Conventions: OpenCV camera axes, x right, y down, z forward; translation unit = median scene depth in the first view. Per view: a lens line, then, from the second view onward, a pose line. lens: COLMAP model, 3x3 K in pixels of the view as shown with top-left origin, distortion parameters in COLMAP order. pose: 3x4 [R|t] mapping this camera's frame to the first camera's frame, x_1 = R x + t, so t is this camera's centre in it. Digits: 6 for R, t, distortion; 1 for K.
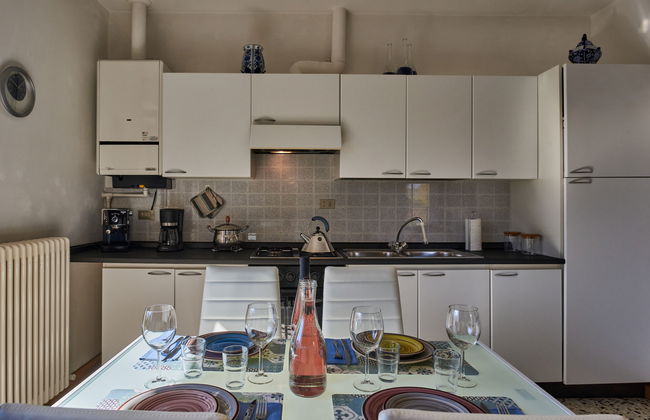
lens RADIAL K [[419.9, 0, 295.7], [0, 419.9, 204.5], [0, 0, 1]] dist [-0.015460, -0.001344]
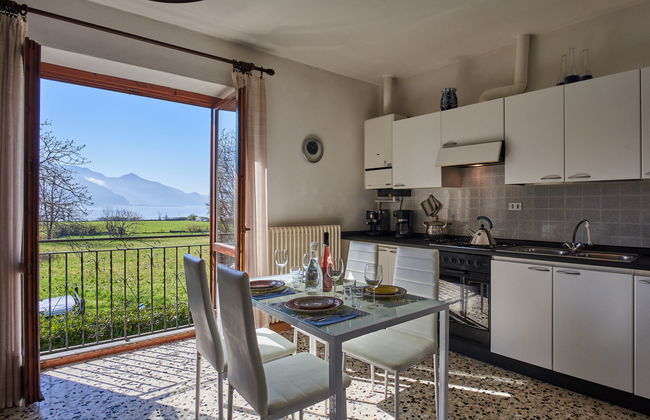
lens RADIAL K [[399.5, 0, 327.5], [0, 399.5, 207.8], [0, 0, 1]] dist [-0.019155, 0.000020]
pose [[0.618597, -0.001015, -0.785707, 0.664950], [-0.001423, 0.999996, -0.002412, 0.006339], [0.785707, 0.002610, 0.618594, -0.092959]]
